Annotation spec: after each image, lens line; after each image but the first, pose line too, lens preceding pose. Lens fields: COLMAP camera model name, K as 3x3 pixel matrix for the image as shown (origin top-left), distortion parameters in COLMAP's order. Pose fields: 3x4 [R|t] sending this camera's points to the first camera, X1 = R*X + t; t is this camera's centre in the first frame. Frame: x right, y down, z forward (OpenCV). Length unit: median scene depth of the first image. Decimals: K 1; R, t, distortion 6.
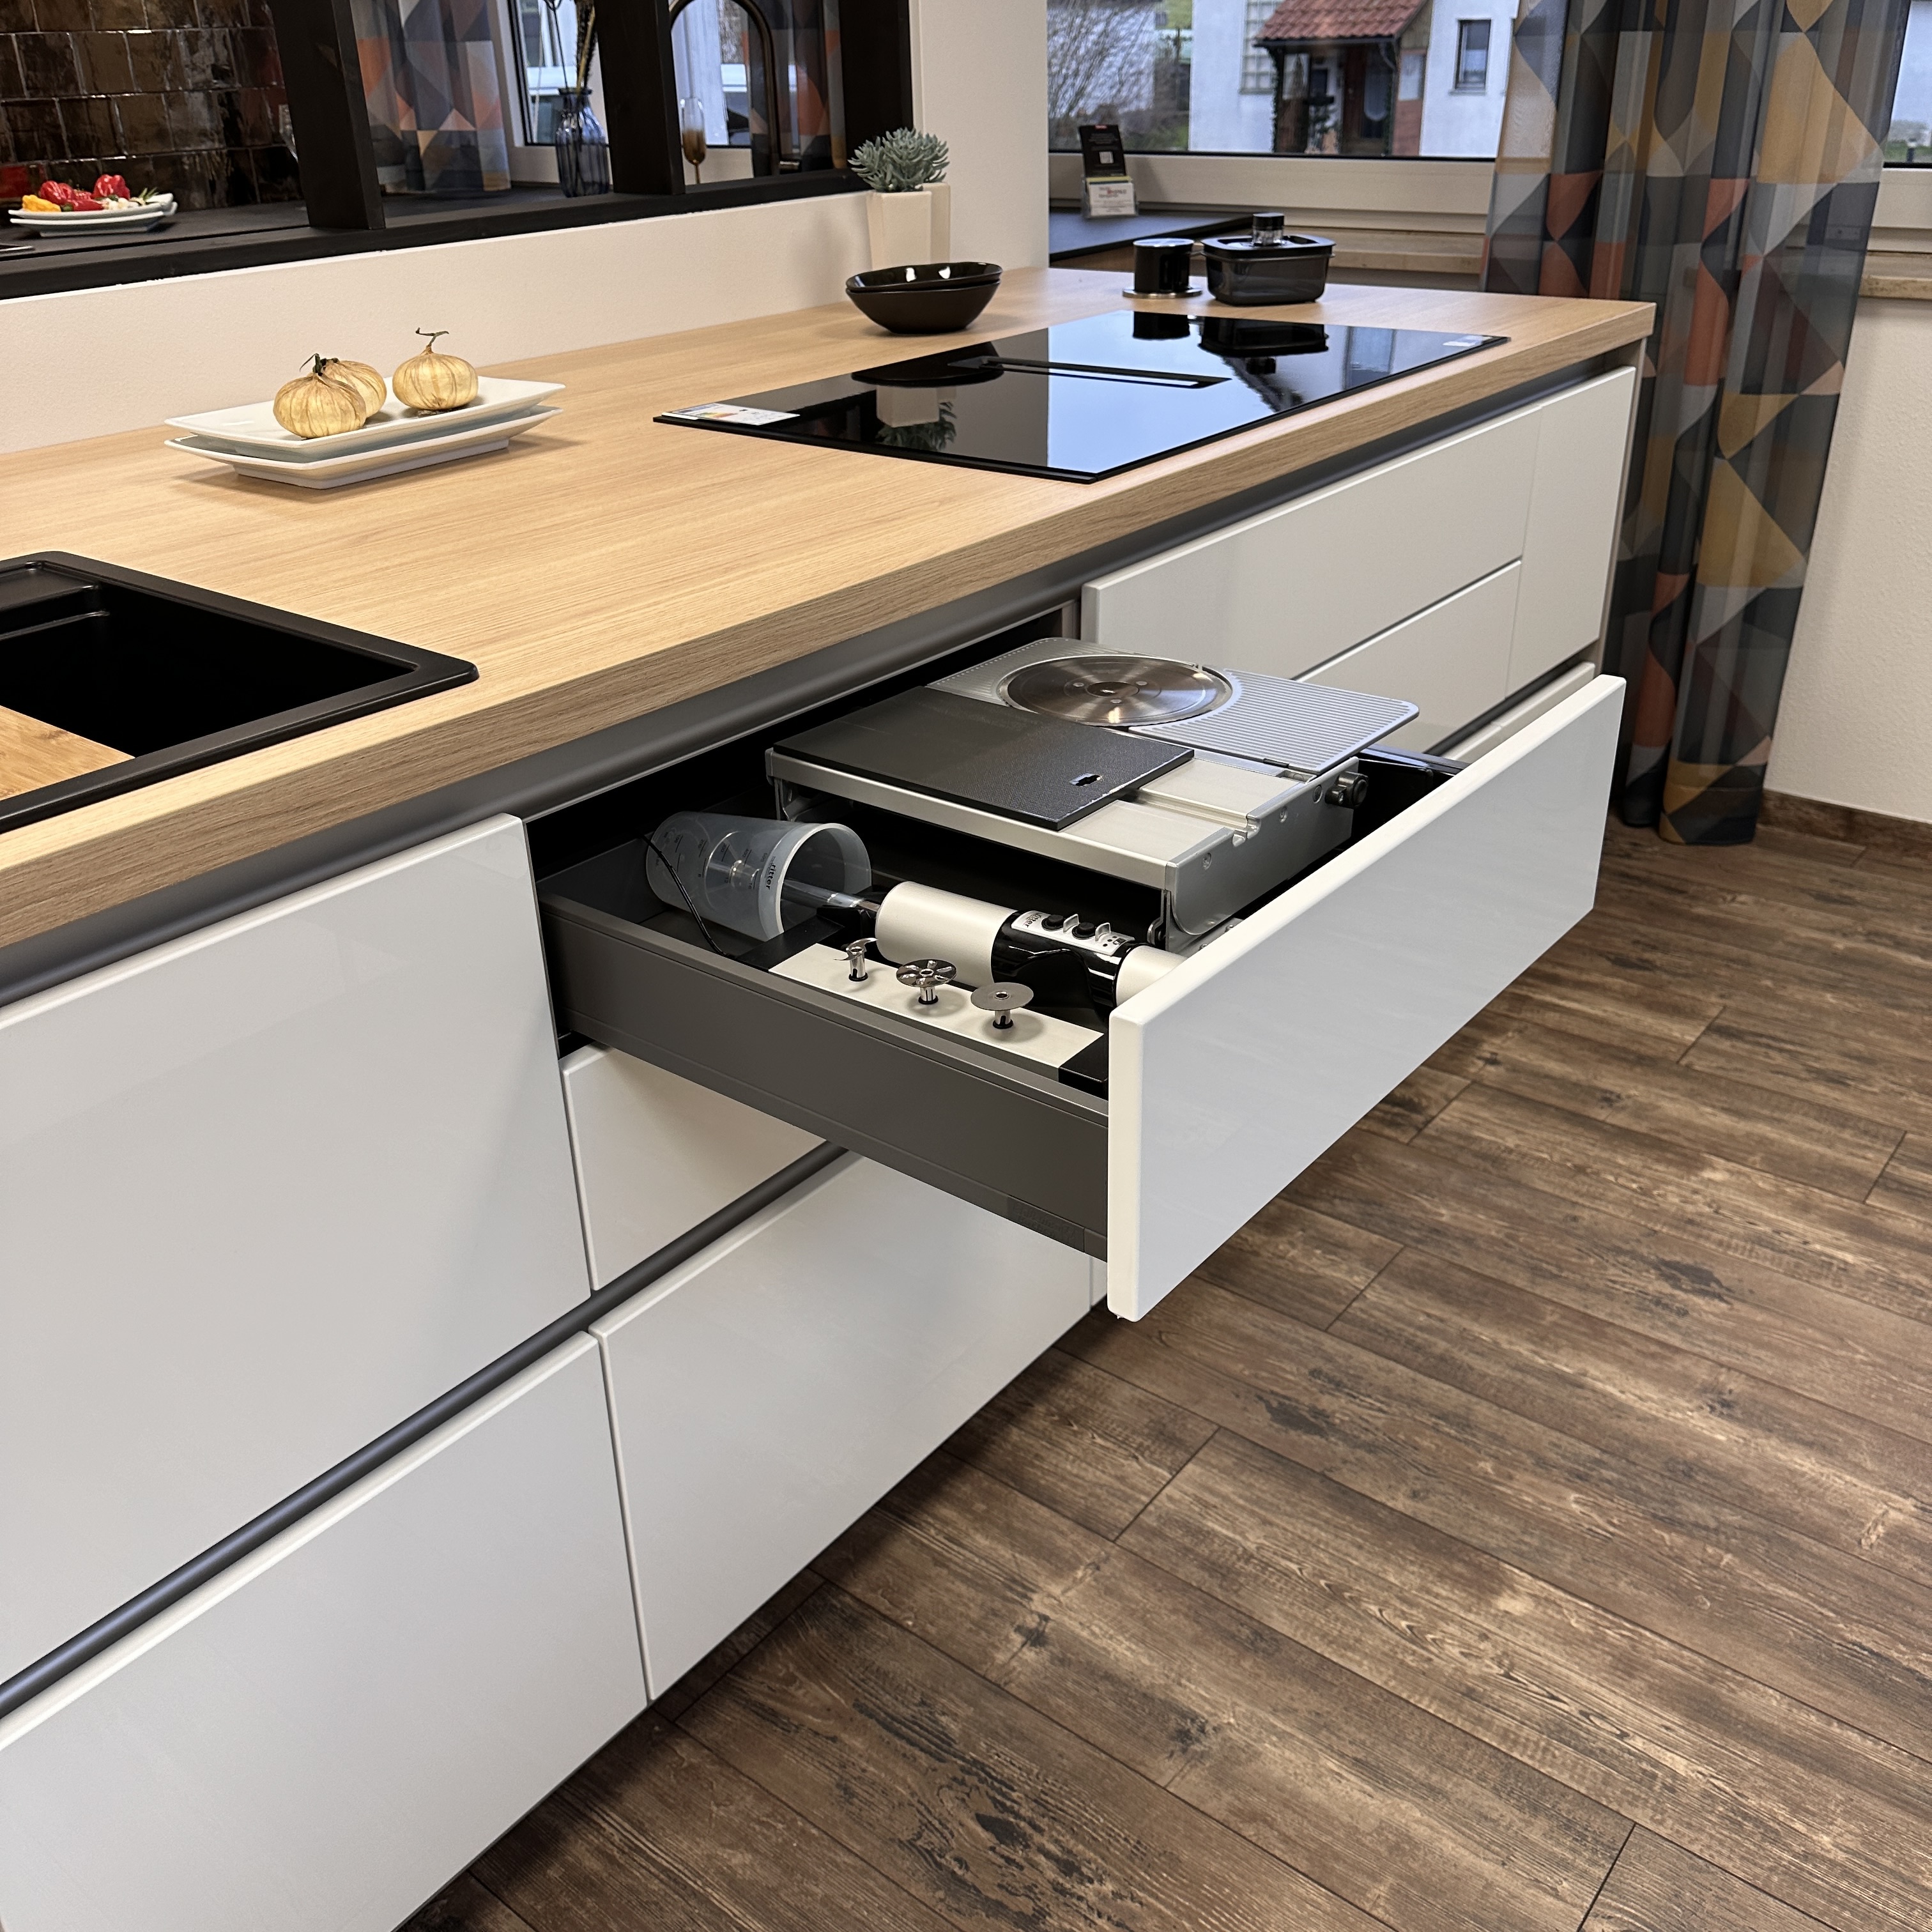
lens RADIAL K [[1807.4, 0, 962.2], [0, 1807.4, 953.7], [0, 0, 1]] dist [0.096198, -0.174073]
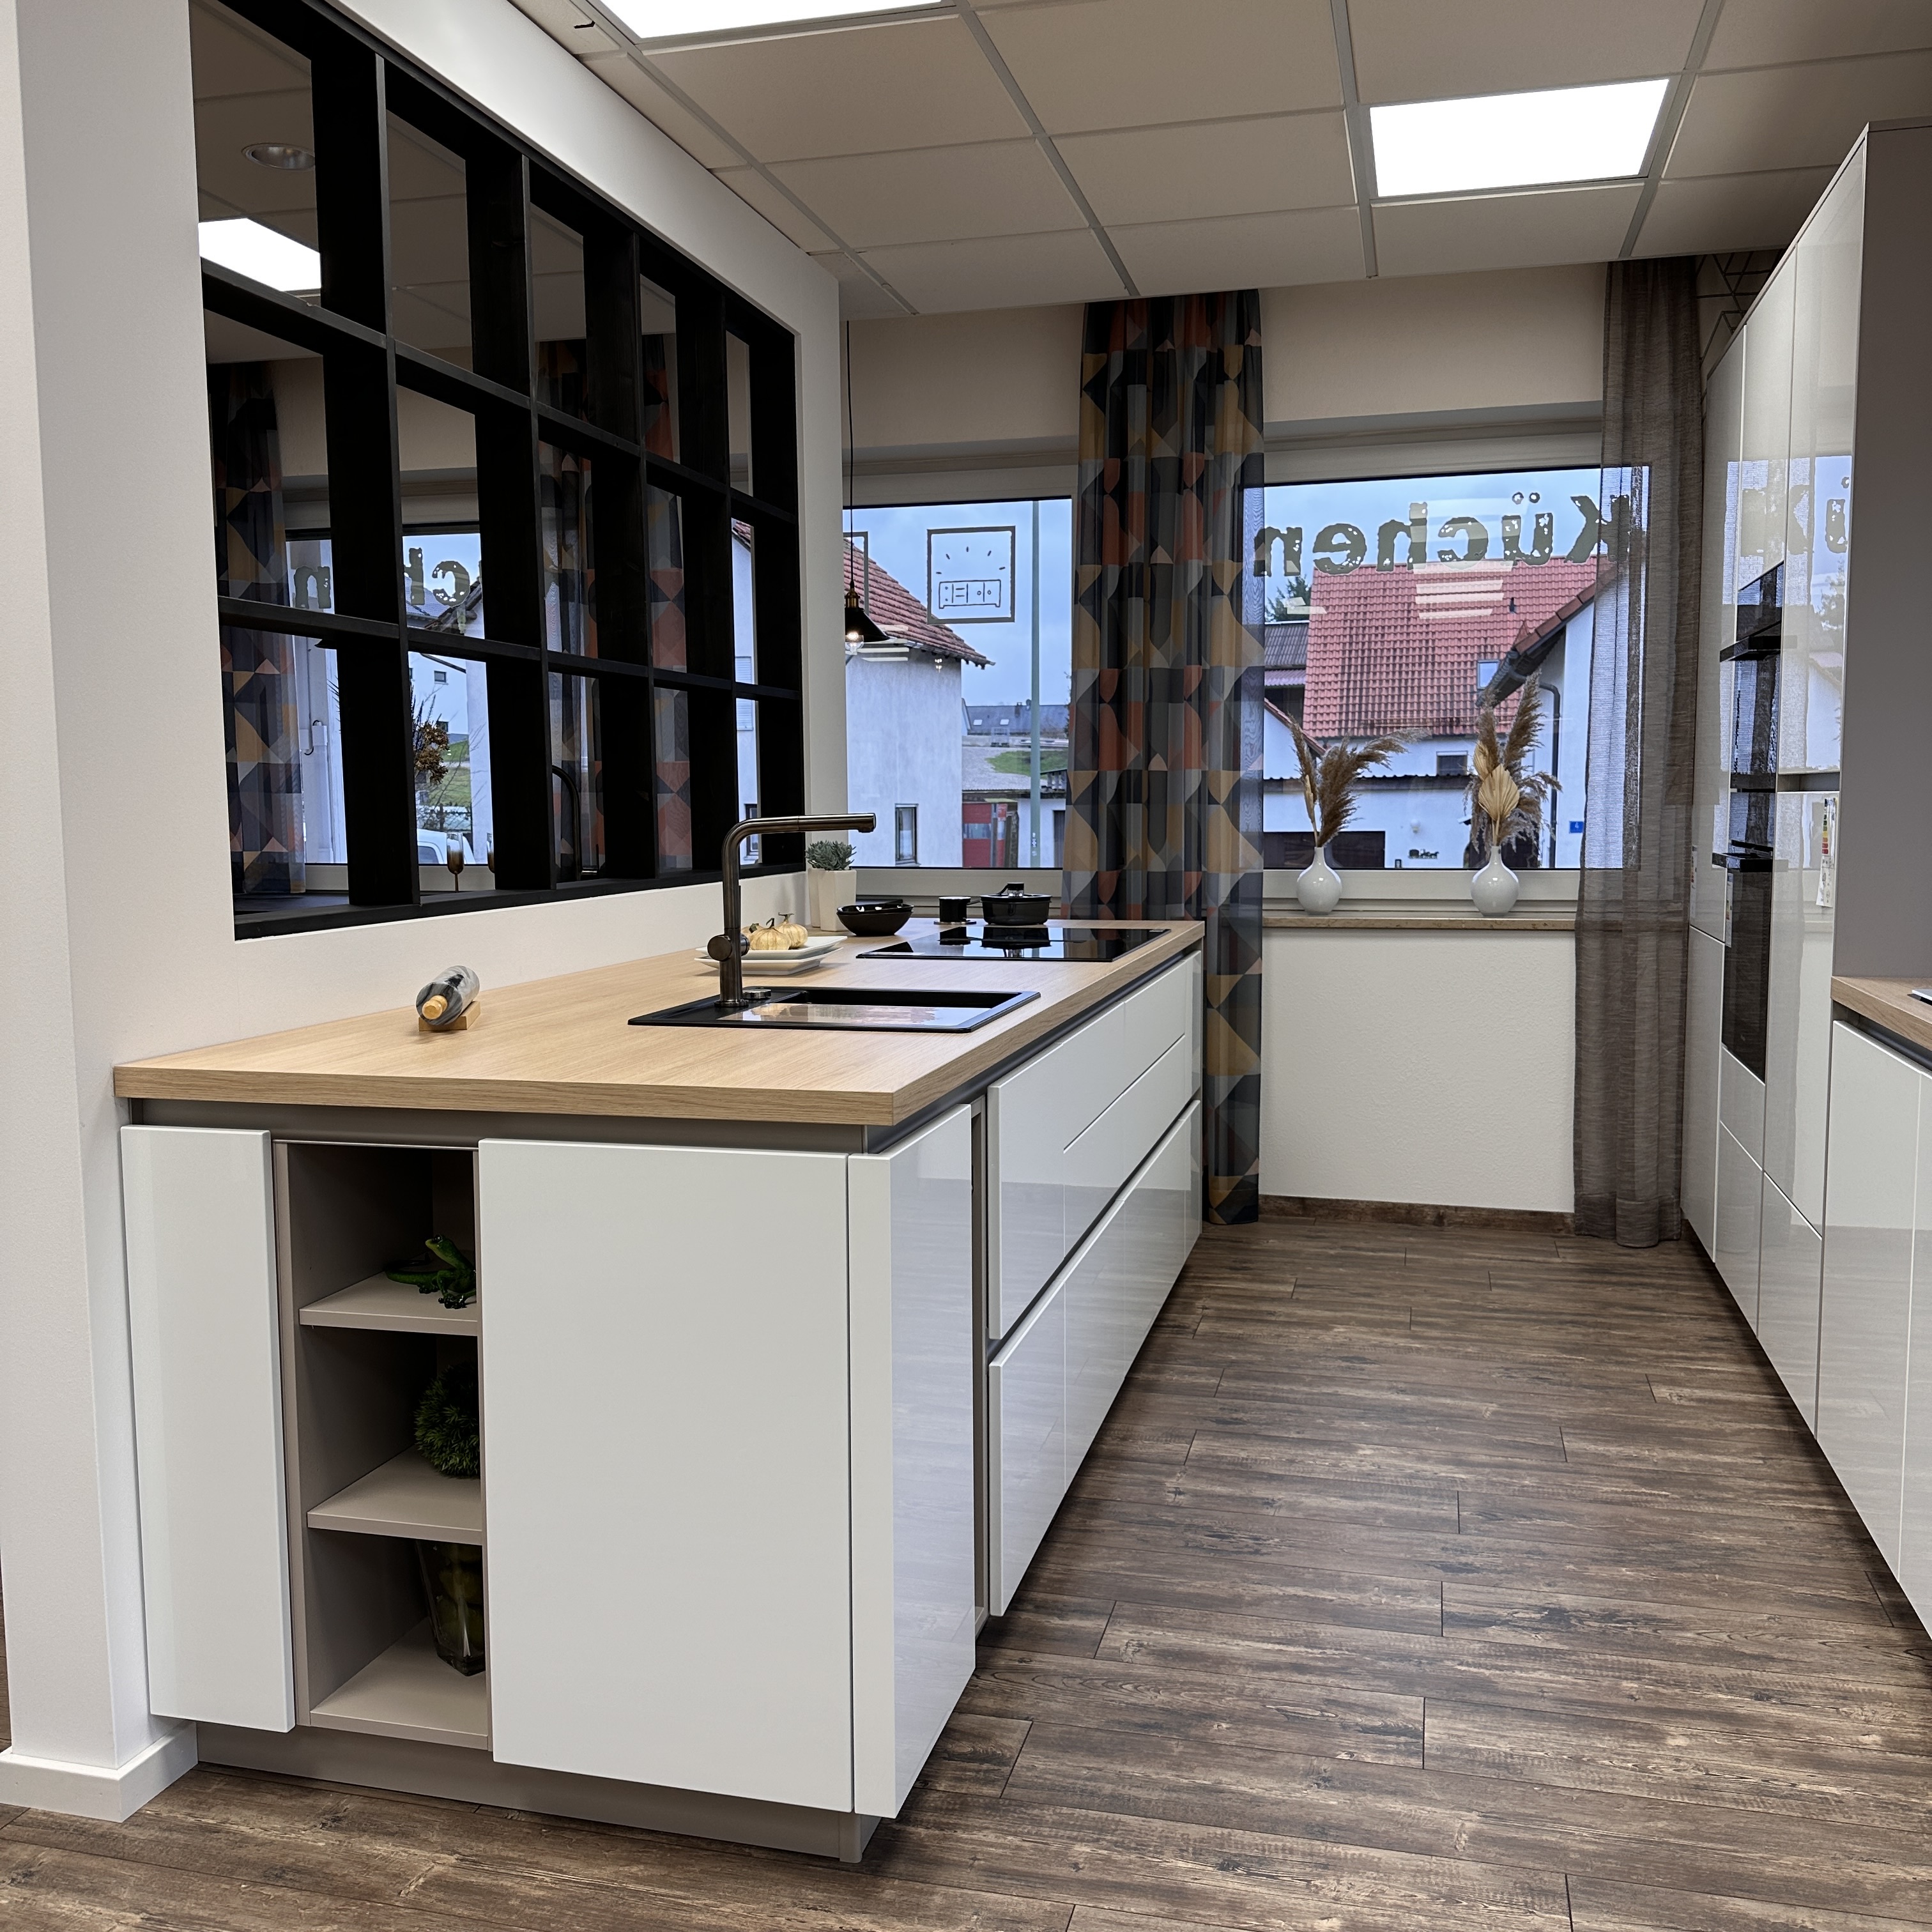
lens RADIAL K [[1799.2, 0, 961.9], [0, 1799.2, 975.2], [0, 0, 1]] dist [0.167693, -0.320048]
pose [[0.912867, -0.016614, 0.407919, -0.891376], [0.165199, 0.928749, -0.331866, 0.418413], [-0.373341, 0.370337, 0.850569, -0.766482]]
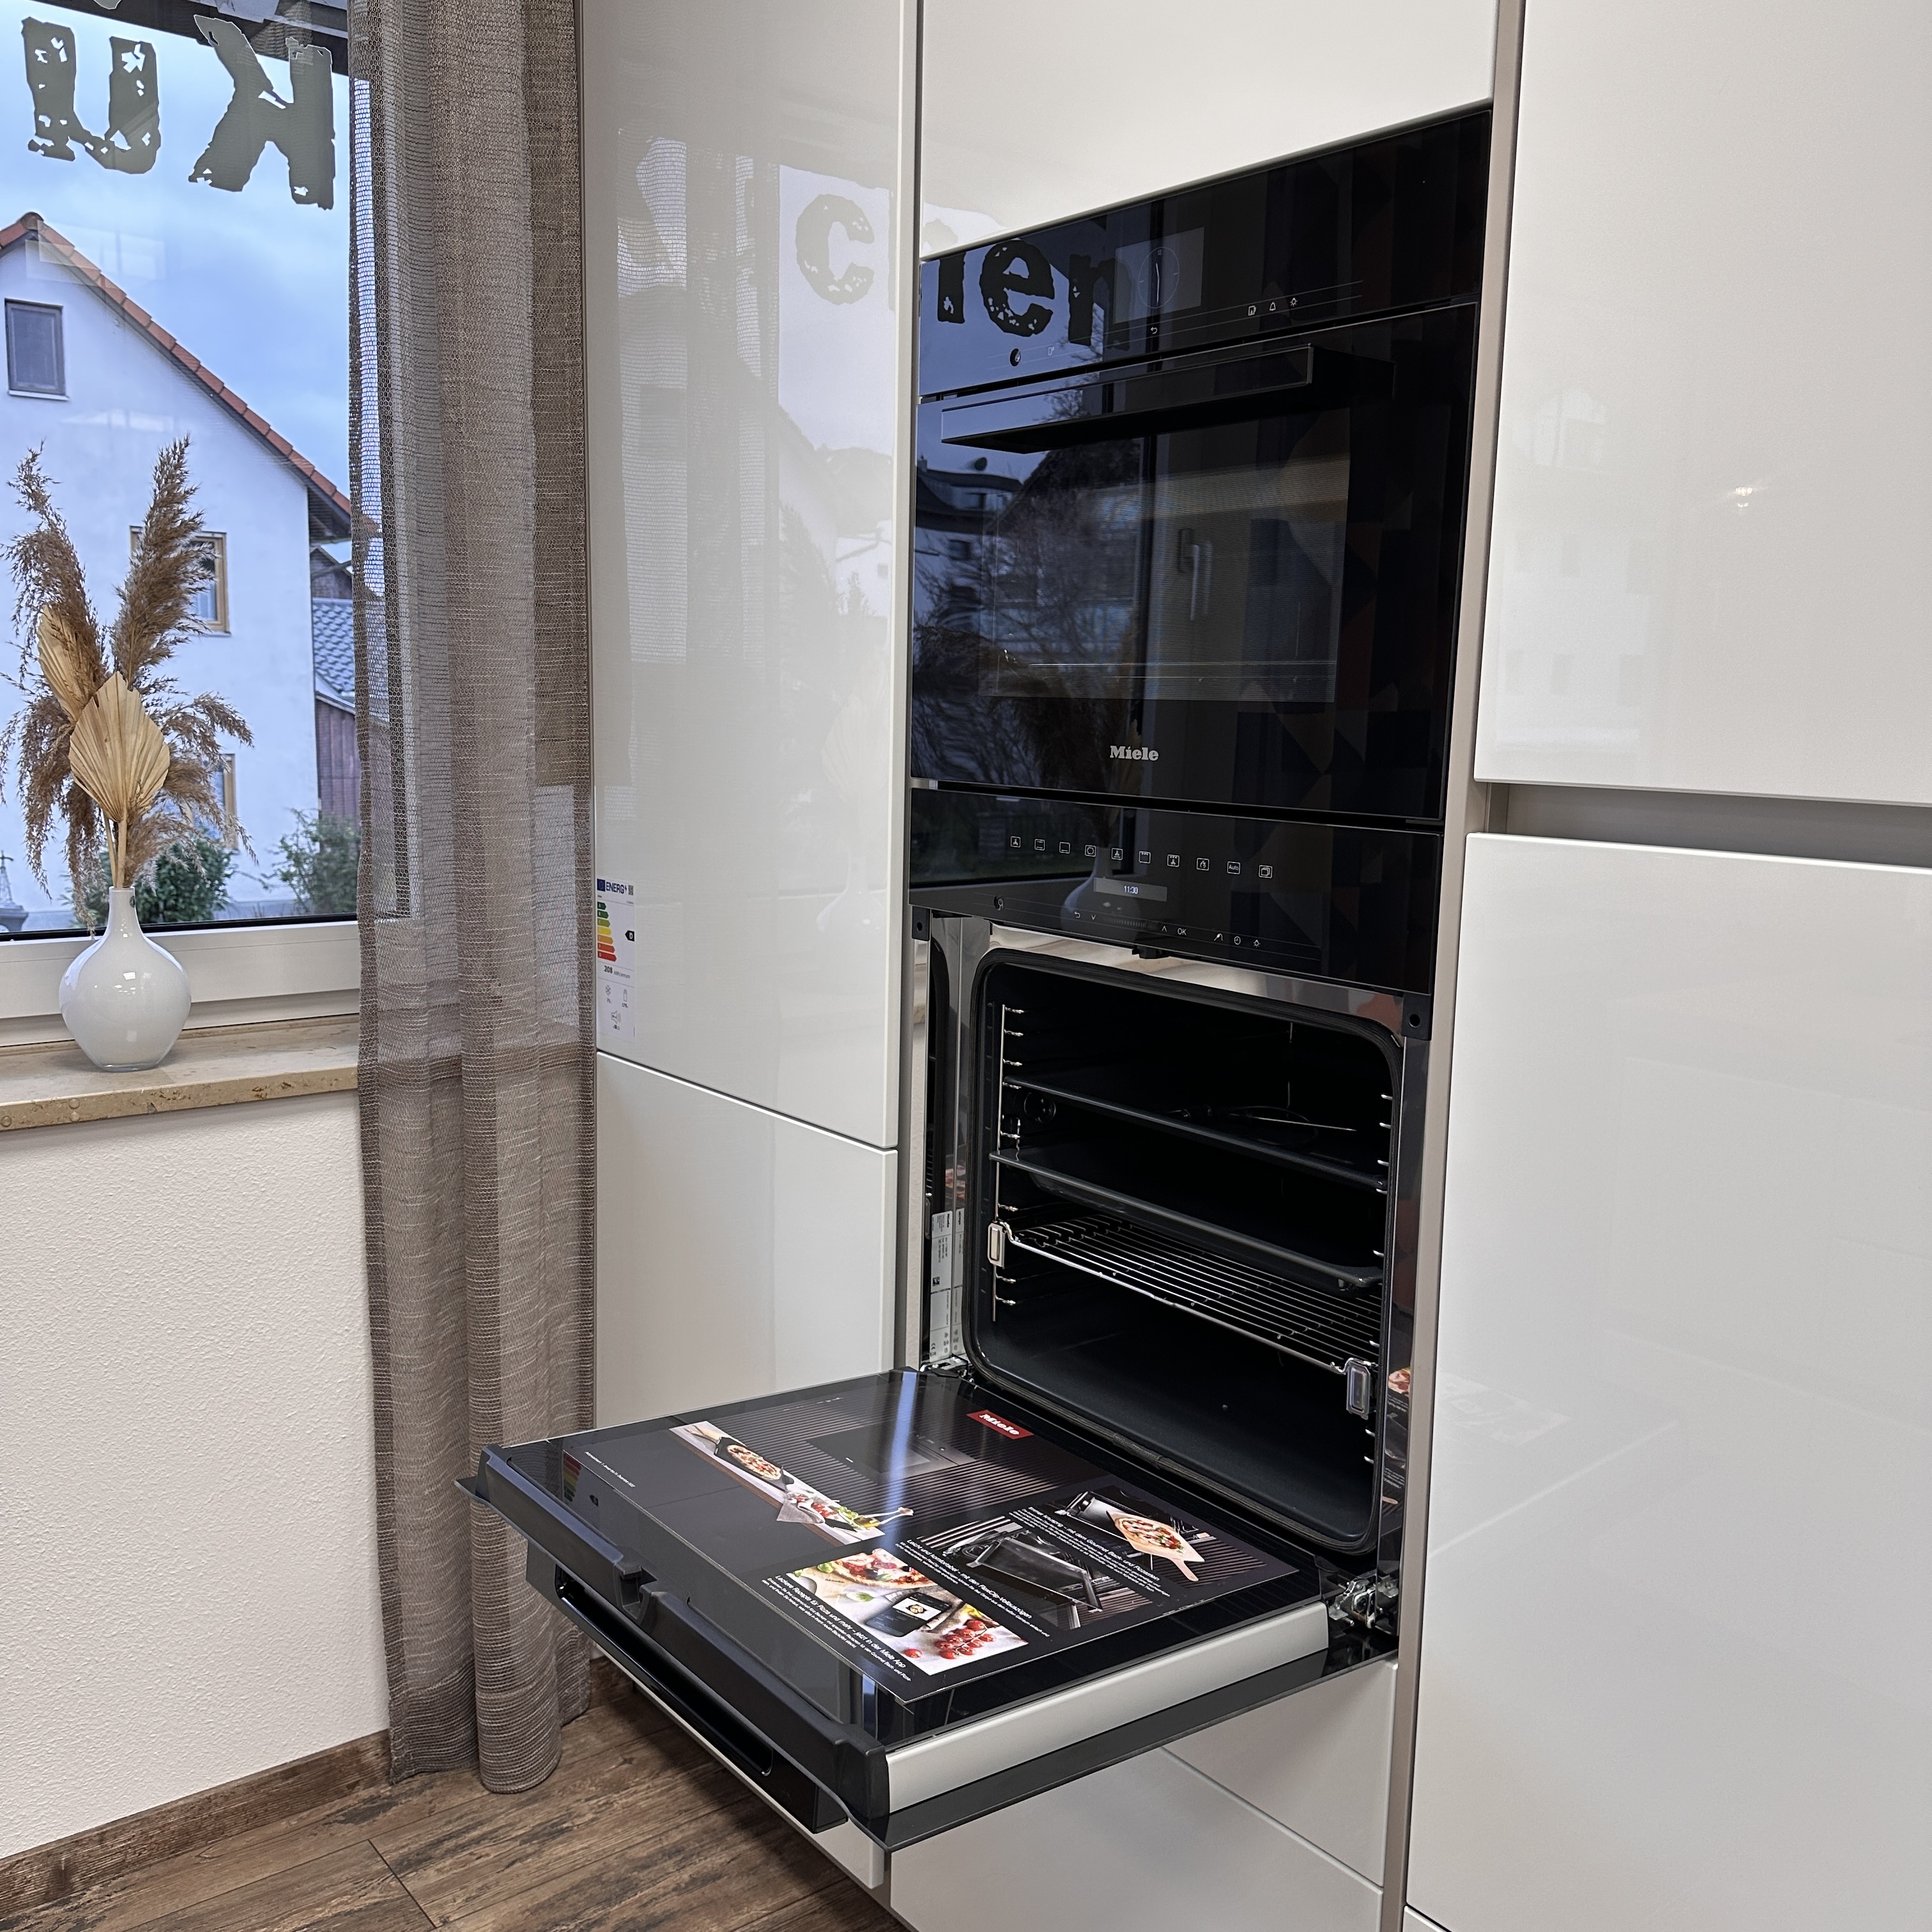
lens RADIAL K [[1822.8, 0, 944.8], [0, 1822.8, 971.9], [0, 0, 1]] dist [0.131357, -0.253515]
pose [[0.234054, -0.110520, 0.965921, 0.086043], [0.412984, 0.910729, 0.004134, -0.340680], [-0.880150, 0.397942, 0.258802, 0.585041]]
